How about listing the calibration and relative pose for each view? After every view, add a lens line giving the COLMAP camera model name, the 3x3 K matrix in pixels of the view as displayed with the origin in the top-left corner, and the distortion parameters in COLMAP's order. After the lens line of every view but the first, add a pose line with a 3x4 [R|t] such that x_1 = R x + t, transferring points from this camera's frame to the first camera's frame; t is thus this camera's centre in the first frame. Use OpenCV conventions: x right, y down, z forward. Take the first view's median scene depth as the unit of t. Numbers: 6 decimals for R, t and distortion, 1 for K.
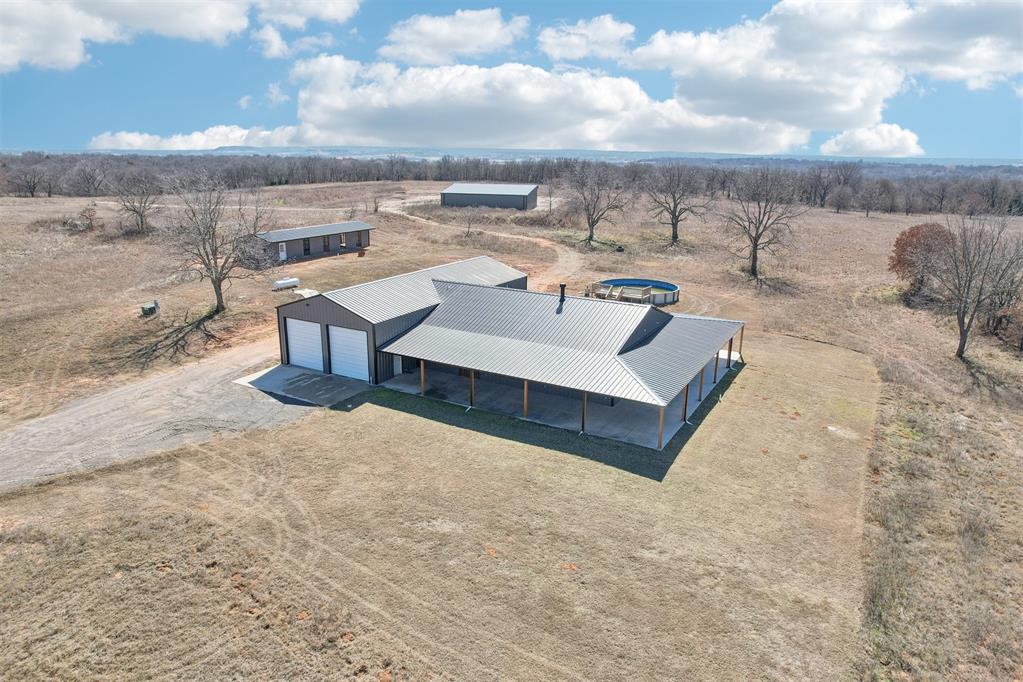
lens RADIAL K [[664.6, 0, 511.5], [0, 664.6, 341.0], [0, 0, 1]] dist [-0.003643, -0.000589]
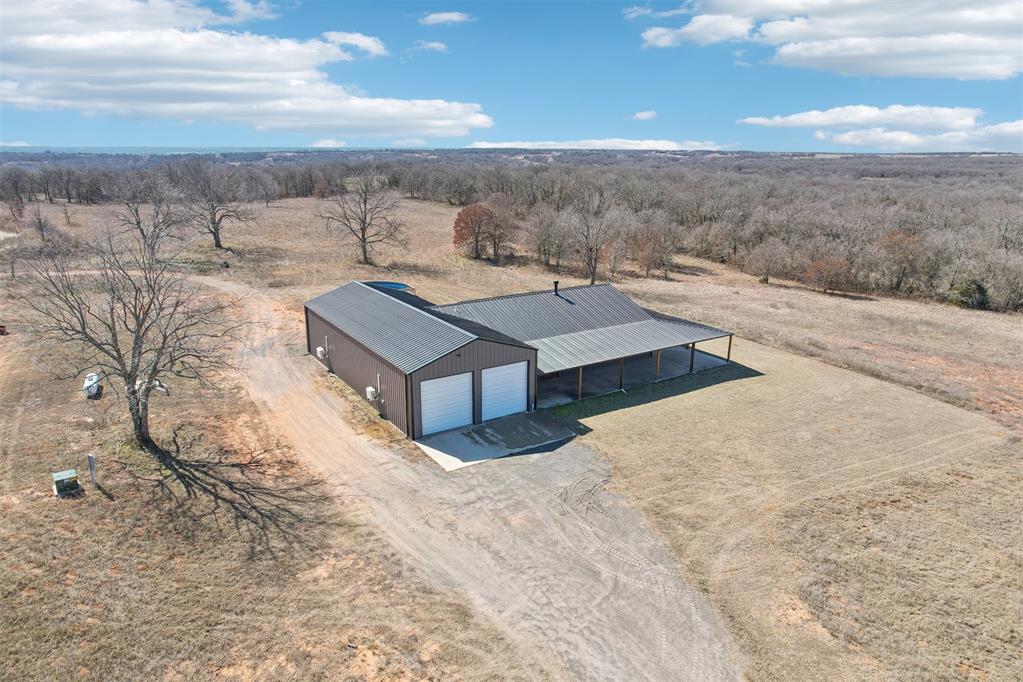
lens RADIAL K [[664.6, 0, 511.5], [0, 664.6, 341.0], [0, 0, 1]] dist [-0.003643, -0.000589]
pose [[0.448836, -0.251801, 0.857405, -0.863925], [0.238034, 0.958502, 0.156885, -0.161424], [-0.861328, 0.133676, 0.490147, 0.451273]]
